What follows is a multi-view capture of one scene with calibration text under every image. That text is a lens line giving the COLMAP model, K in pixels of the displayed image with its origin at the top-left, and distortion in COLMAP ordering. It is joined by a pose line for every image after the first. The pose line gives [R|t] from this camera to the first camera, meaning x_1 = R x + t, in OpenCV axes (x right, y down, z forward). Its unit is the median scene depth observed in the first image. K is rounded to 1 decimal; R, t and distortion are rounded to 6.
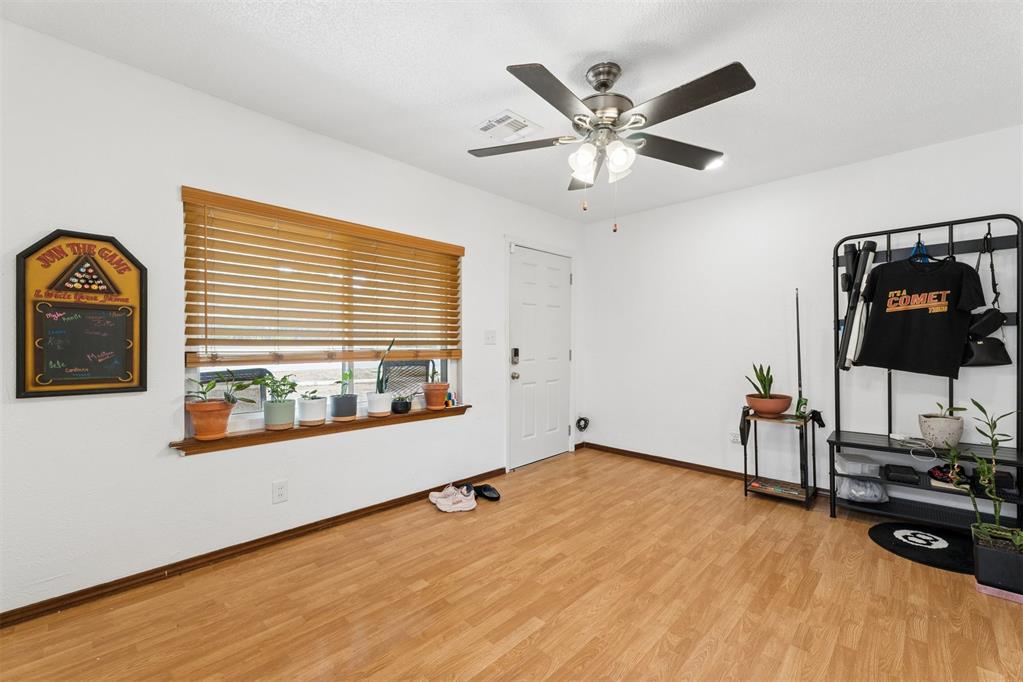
lens RADIAL K [[426.1, 0, 511.8], [0, 426.1, 343.6], [0, 0, 1]] dist [0.000734, -0.000127]
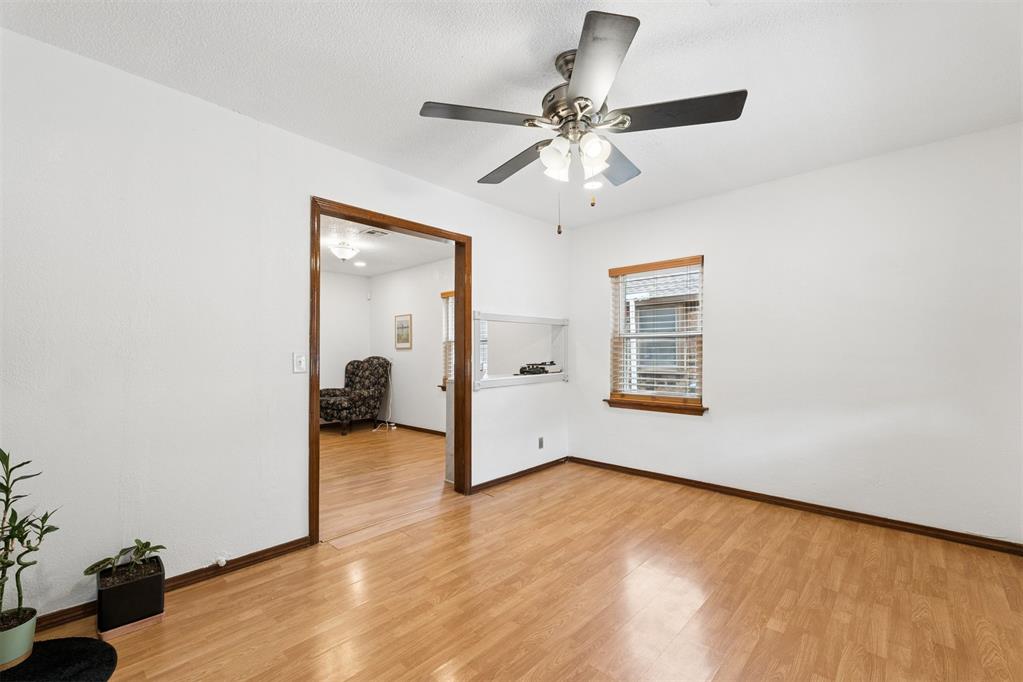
lens RADIAL K [[435.5, 0, 500.5], [0, 435.5, 350.2], [0, 0, 1]] dist [0.013576, 0.000055]
pose [[-0.999995, -0.002978, -0.001230, 0.352104], [-0.002991, 0.999940, 0.010498, -0.015066], [0.001199, 0.010502, -0.999944, 1.863766]]
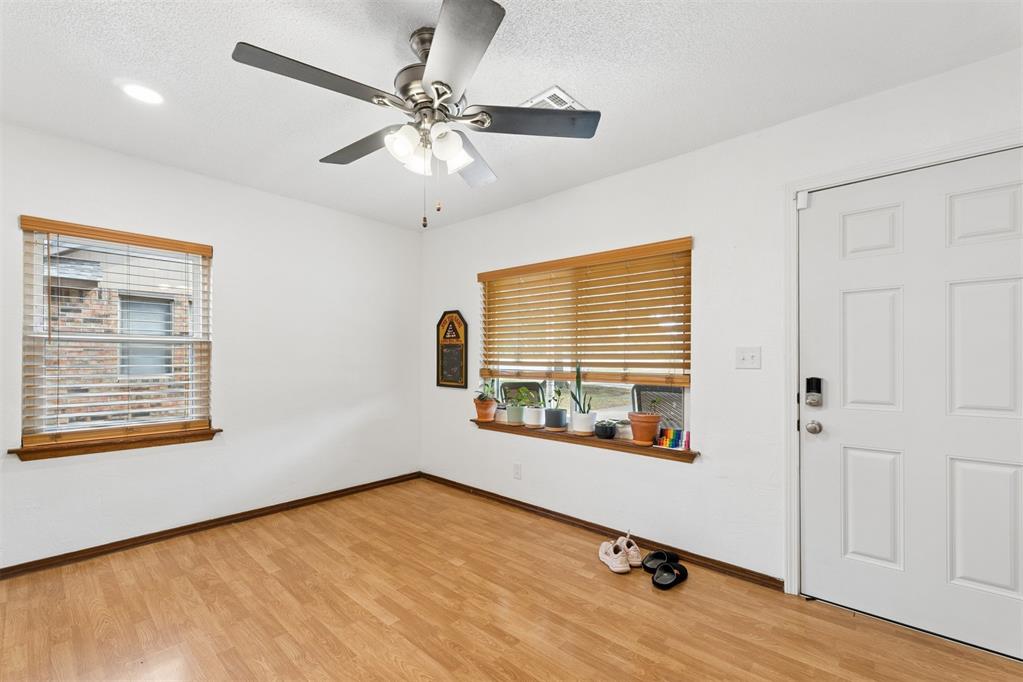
lens RADIAL K [[439.3, 0, 519.4], [0, 439.3, 357.1], [0, 0, 1]] dist [0.002819, 0.000126]
pose [[0.038225, -0.011840, -0.999199, 1.027569], [-0.013411, 0.999834, -0.012360, -0.006110], [0.999179, 0.013873, 0.038060, 1.092588]]
